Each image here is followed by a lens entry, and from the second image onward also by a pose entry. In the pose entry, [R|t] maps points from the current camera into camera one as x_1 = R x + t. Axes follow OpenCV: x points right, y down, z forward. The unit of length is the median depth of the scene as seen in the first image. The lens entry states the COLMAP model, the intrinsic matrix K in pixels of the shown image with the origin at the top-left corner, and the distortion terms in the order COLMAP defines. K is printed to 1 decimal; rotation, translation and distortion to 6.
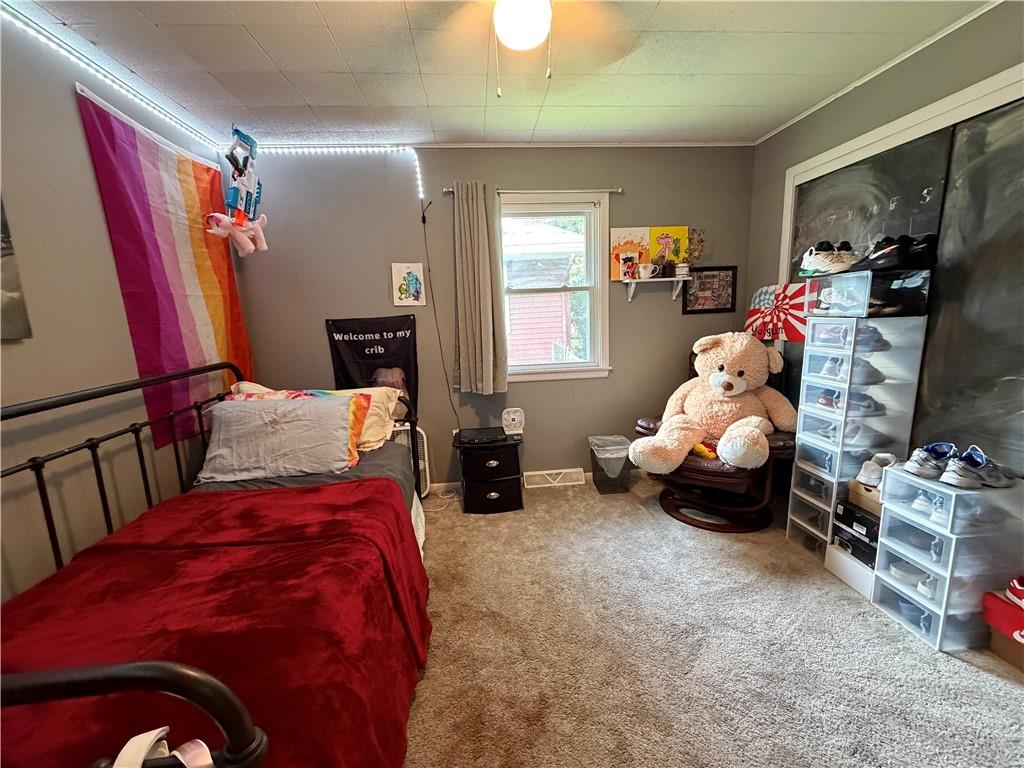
lens RADIAL K [[411.1, 0, 510.7], [0, 411.1, 382.6], [0, 0, 1]] dist [-0.000550, -0.000092]
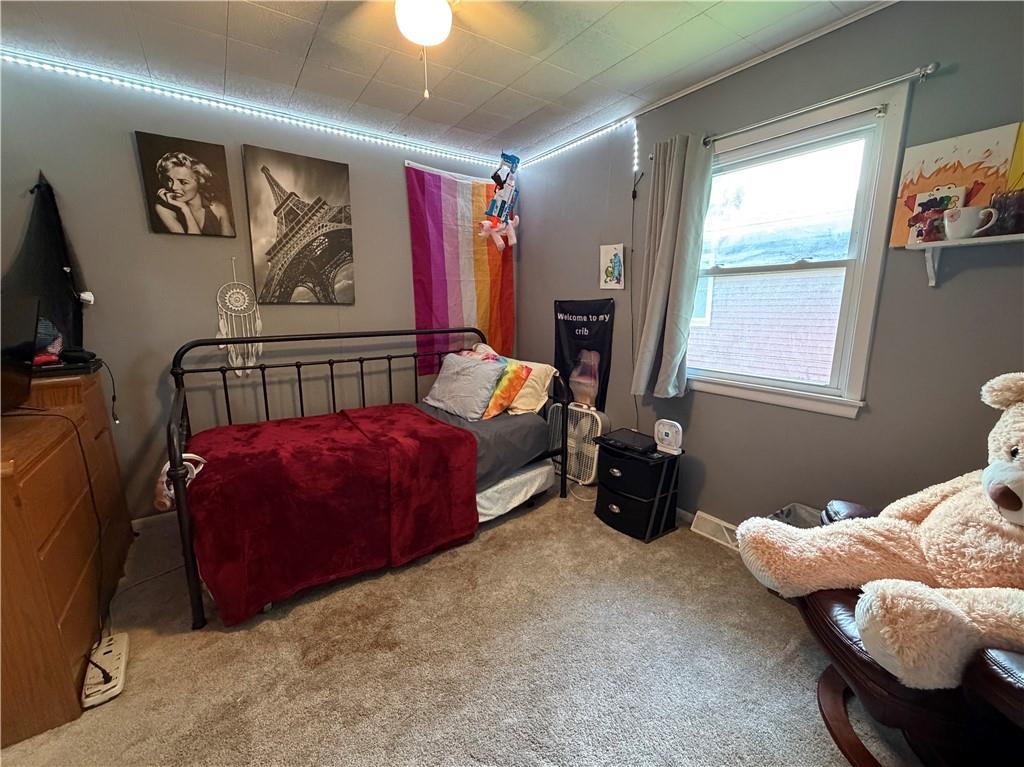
lens RADIAL K [[427.7, 0, 511.2], [0, 427.7, 383.5], [0, 0, 1]] dist [-0.000015, -0.007835]
pose [[0.485044, 0.199061, -0.851532, 0.569742], [-0.166937, 0.976917, 0.133283, -0.069590], [0.858408, 0.077504, 0.507079, 0.327302]]
